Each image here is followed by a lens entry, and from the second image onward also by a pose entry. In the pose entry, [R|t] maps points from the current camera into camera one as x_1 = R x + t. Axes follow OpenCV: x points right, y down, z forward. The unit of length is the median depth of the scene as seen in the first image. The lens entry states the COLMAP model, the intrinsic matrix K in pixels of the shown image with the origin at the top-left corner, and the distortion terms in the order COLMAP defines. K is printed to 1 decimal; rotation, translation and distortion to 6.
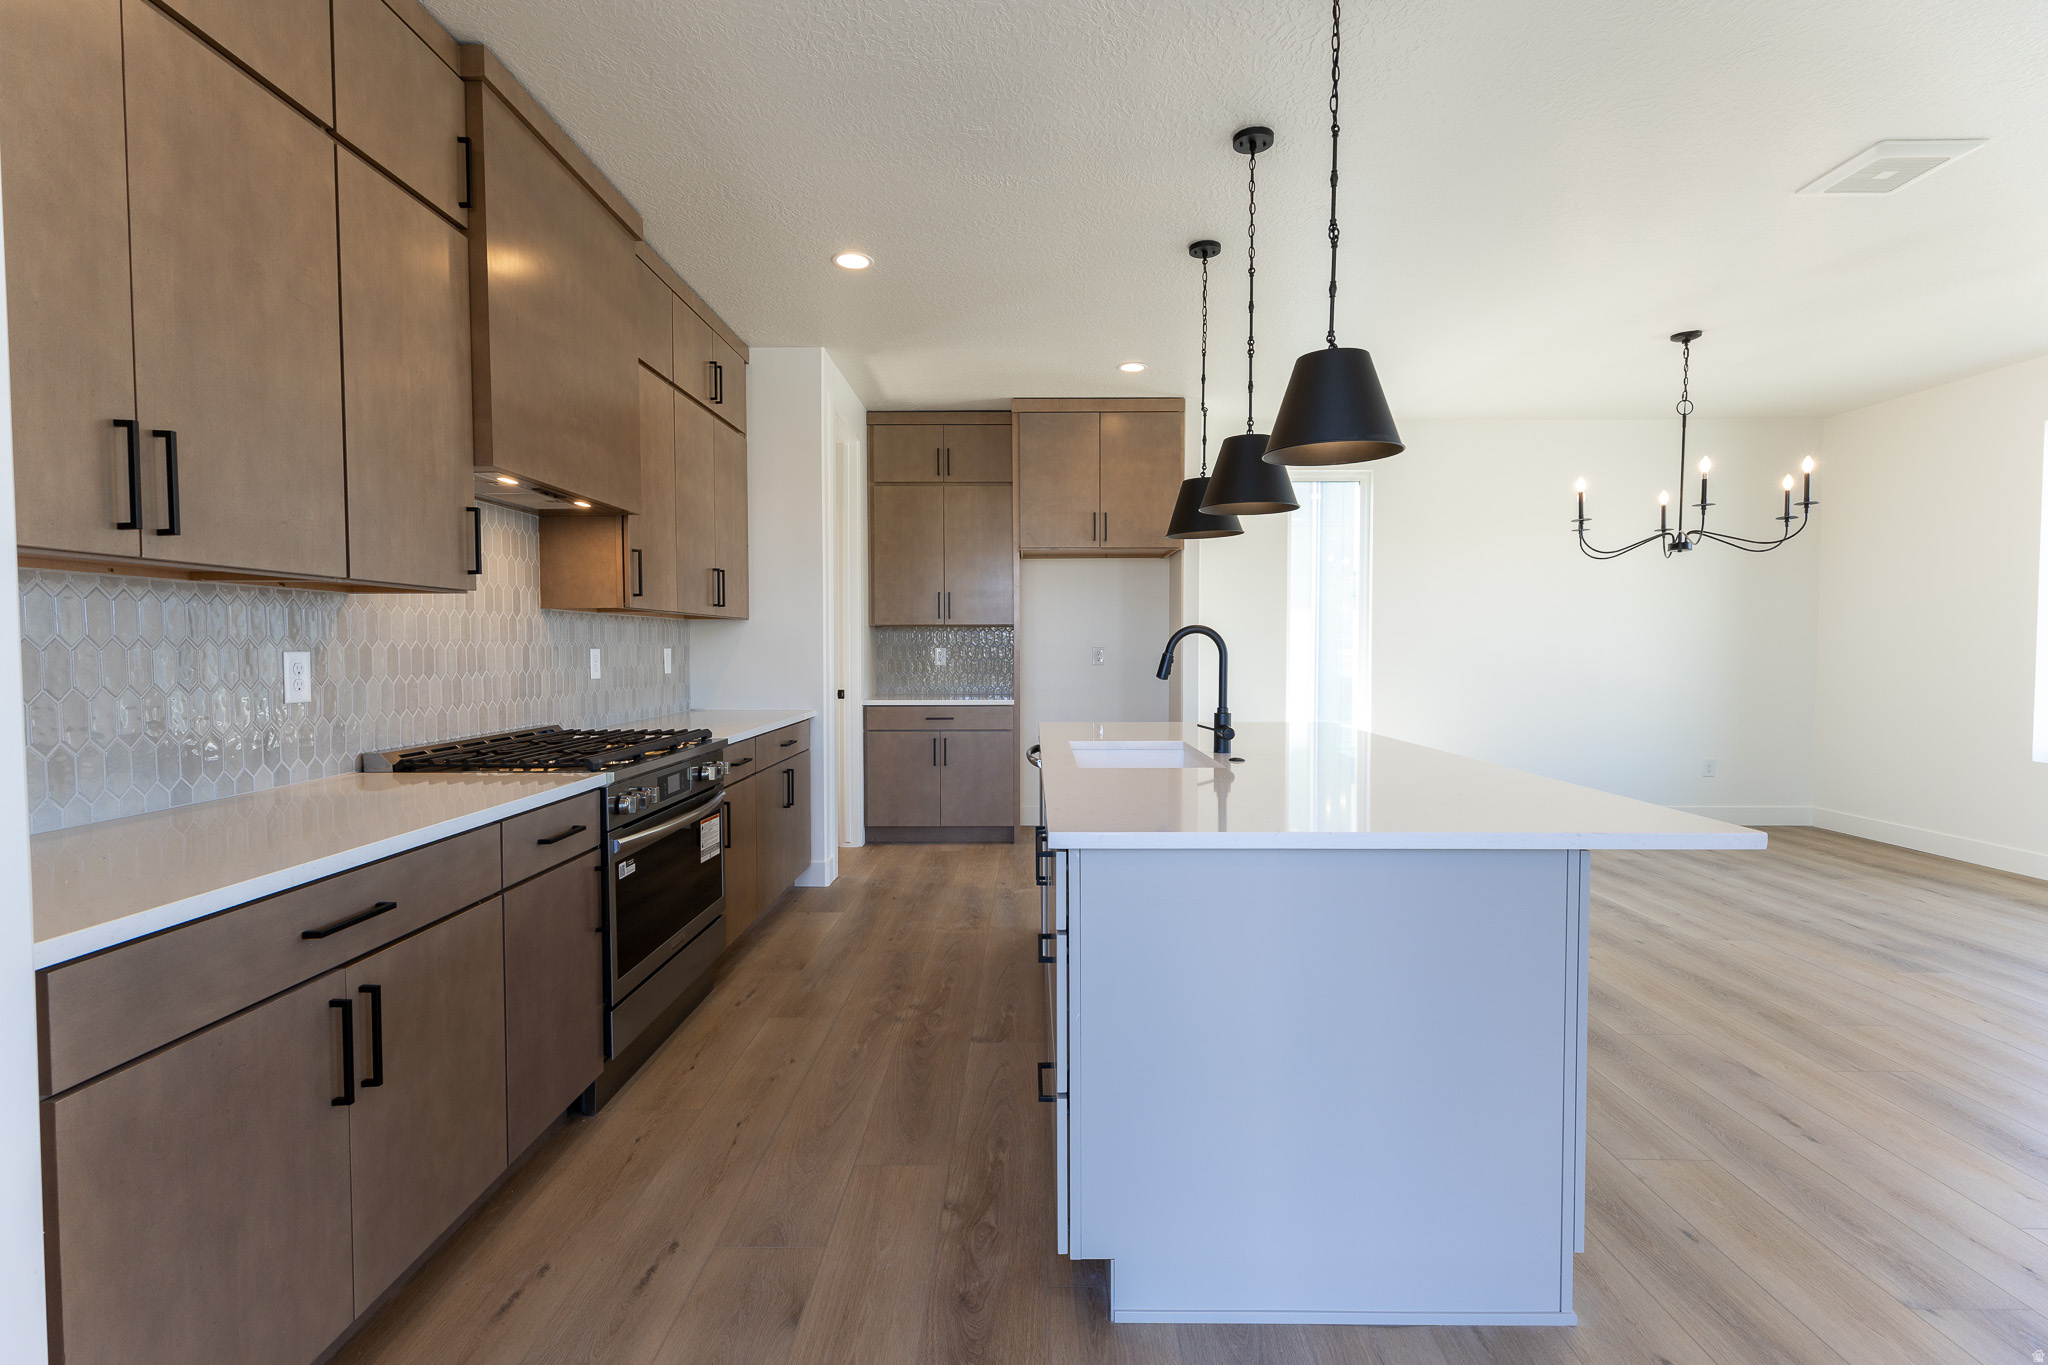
lens RADIAL K [[934.6, 0, 1024.1], [0, 934.6, 679.5], [0, 0, 1]] dist [0.003404, -0.000455]
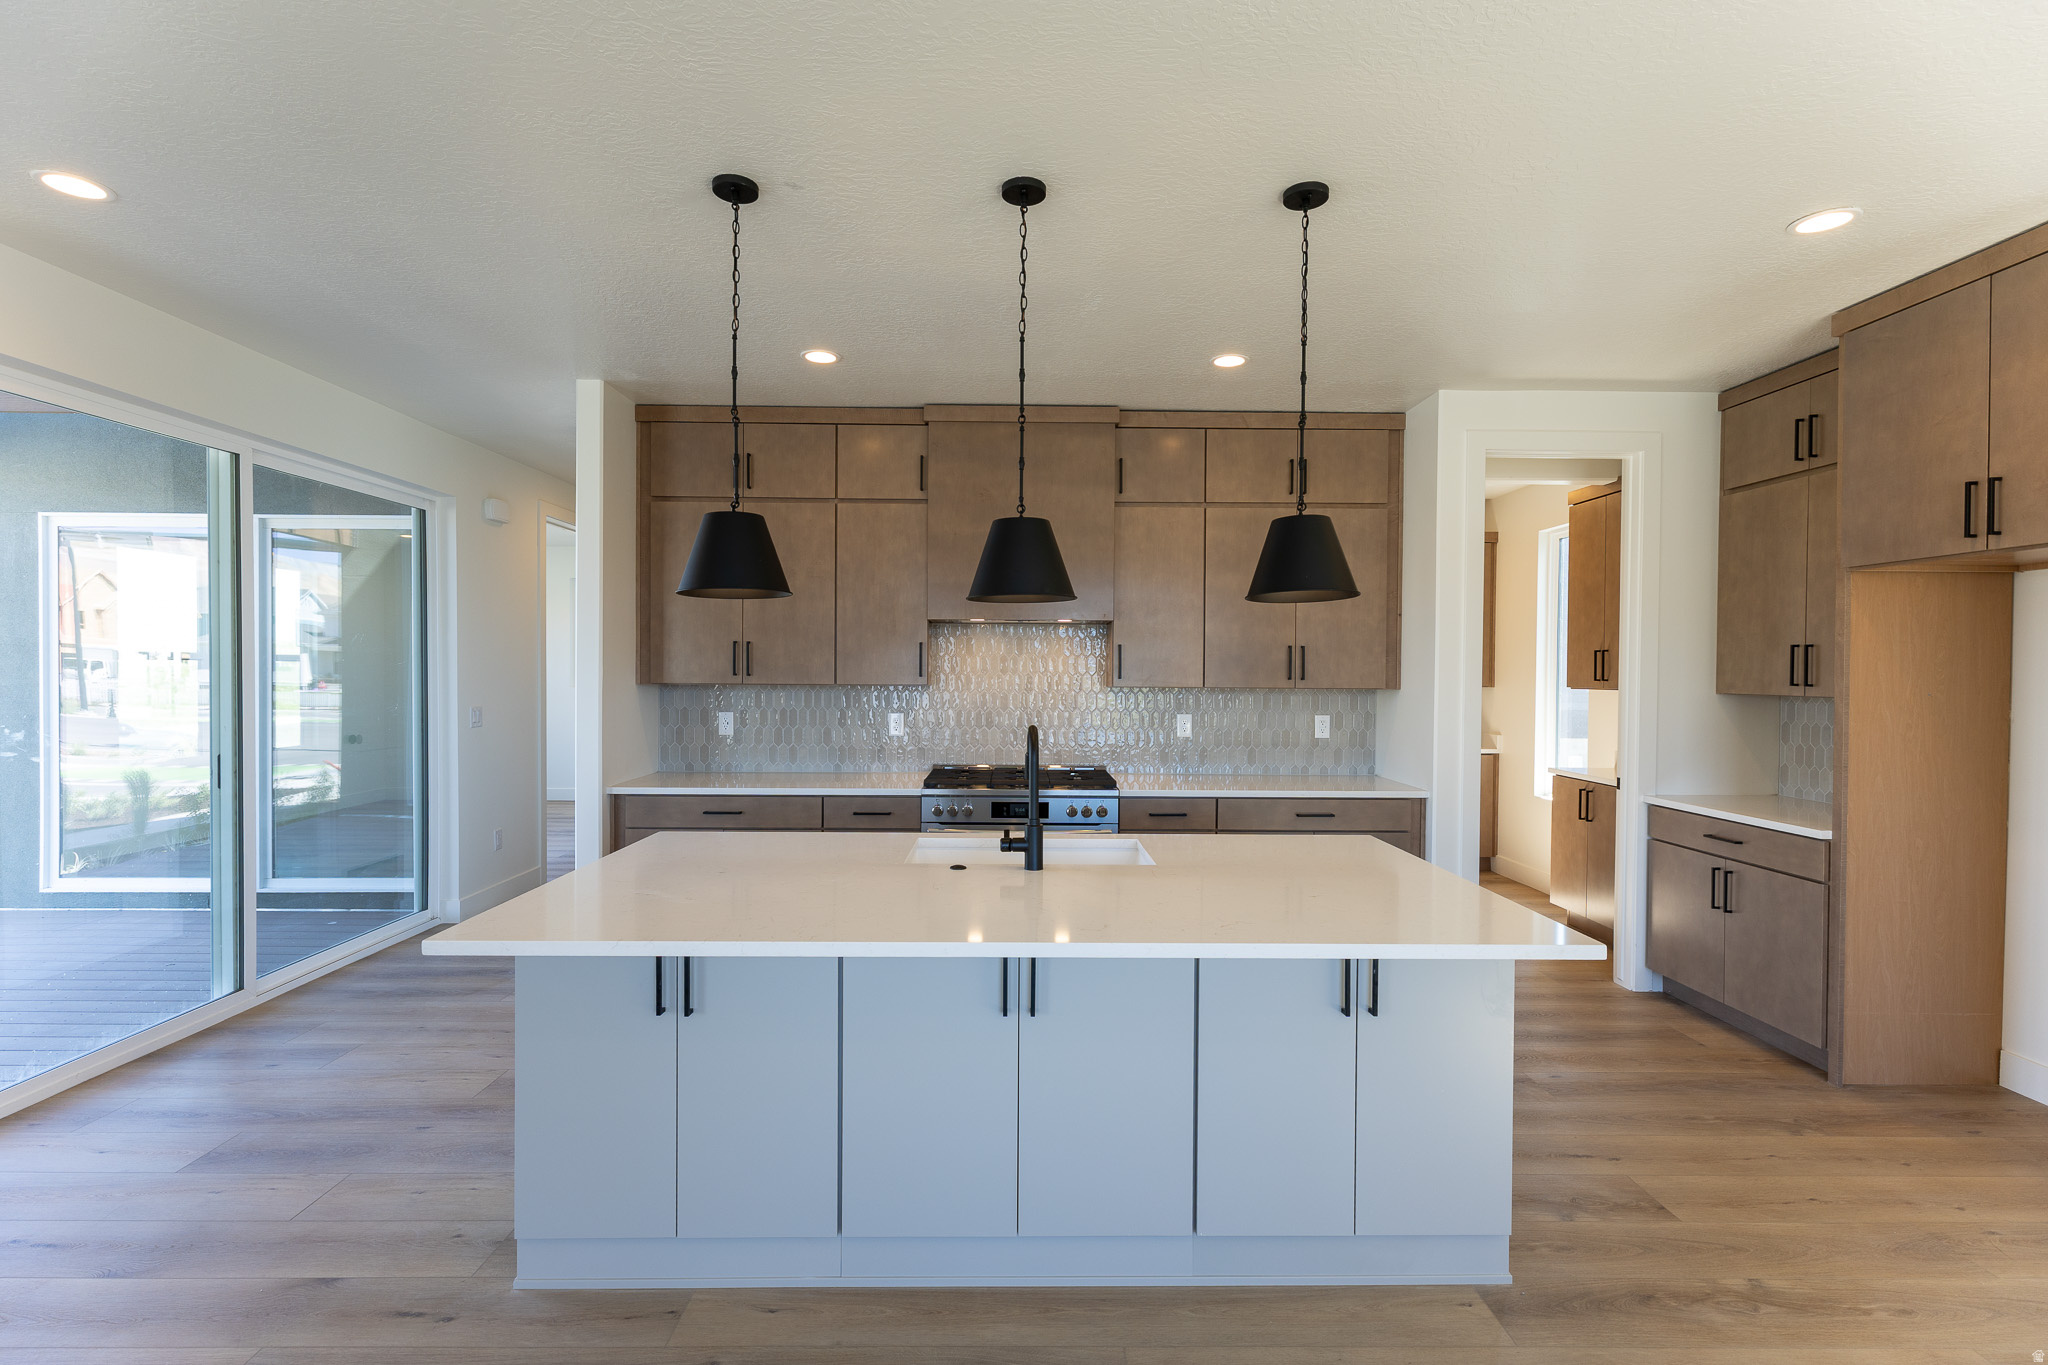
lens RADIAL K [[934.6, 0, 1024.1], [0, 934.6, 679.5], [0, 0, 1]] dist [0.003404, -0.000455]
pose [[0.009172, 0.007843, -0.999927, 0.684196], [-0.044652, 0.998975, 0.007426, -0.066098], [0.998961, 0.044580, 0.009513, 0.607711]]
